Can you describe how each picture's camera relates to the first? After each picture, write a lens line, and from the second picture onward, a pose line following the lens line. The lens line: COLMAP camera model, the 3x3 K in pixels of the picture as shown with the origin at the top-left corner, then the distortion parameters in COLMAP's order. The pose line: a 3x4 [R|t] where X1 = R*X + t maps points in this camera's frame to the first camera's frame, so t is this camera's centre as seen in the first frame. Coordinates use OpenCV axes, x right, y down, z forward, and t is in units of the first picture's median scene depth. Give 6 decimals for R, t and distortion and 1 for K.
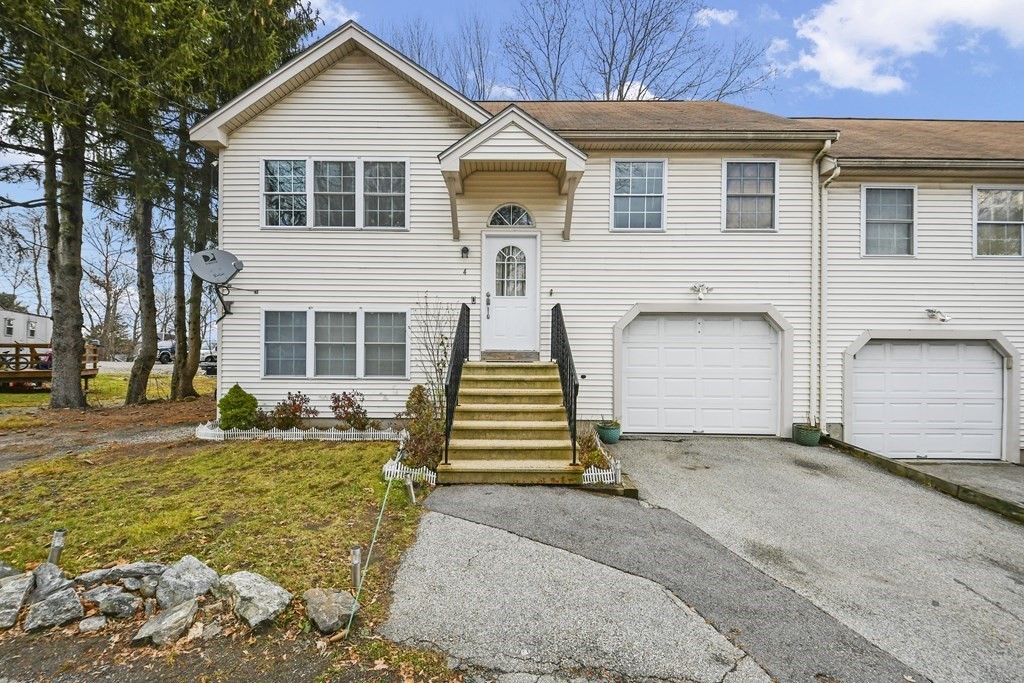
lens RADIAL K [[450.4, 0, 505.1], [0, 450.4, 348.6], [0, 0, 1]] dist [0.030733, -0.022472]
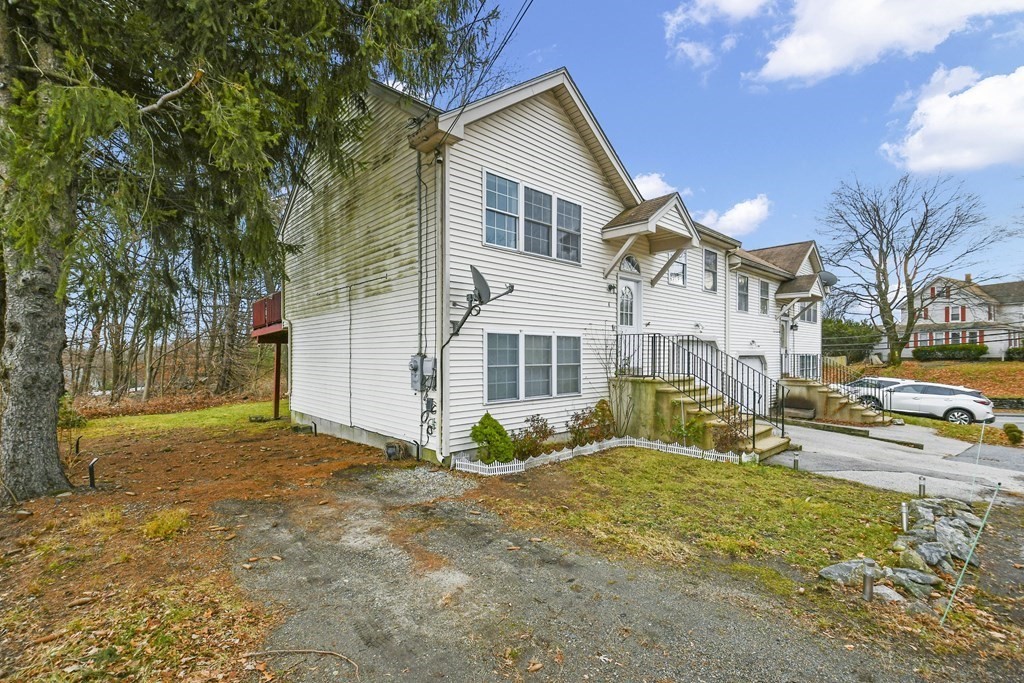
lens RADIAL K [[450.4, 0, 505.1], [0, 450.4, 348.6], [0, 0, 1]] dist [0.030733, -0.022472]
pose [[0.733434, 0.000578, 0.679761, -1.133863], [0.003649, 0.999982, -0.004787, -0.045888], [-0.679751, 0.005992, 0.733418, 0.292563]]
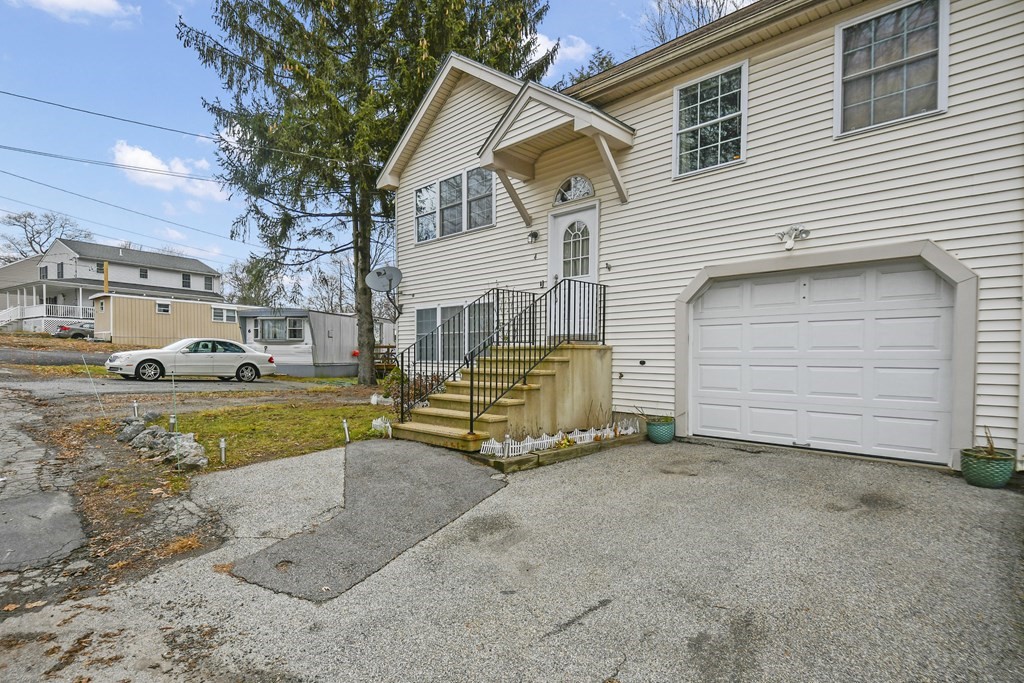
lens RADIAL K [[523.0, 0, 513.0], [0, 523.0, 368.5], [0, 0, 1]] dist [0.011081, -0.000317]
pose [[0.718134, 0.011513, -0.695810, 0.681785], [-0.000792, 0.999876, 0.015728, 0.058203], [0.695905, -0.010744, 0.718054, 0.134721]]
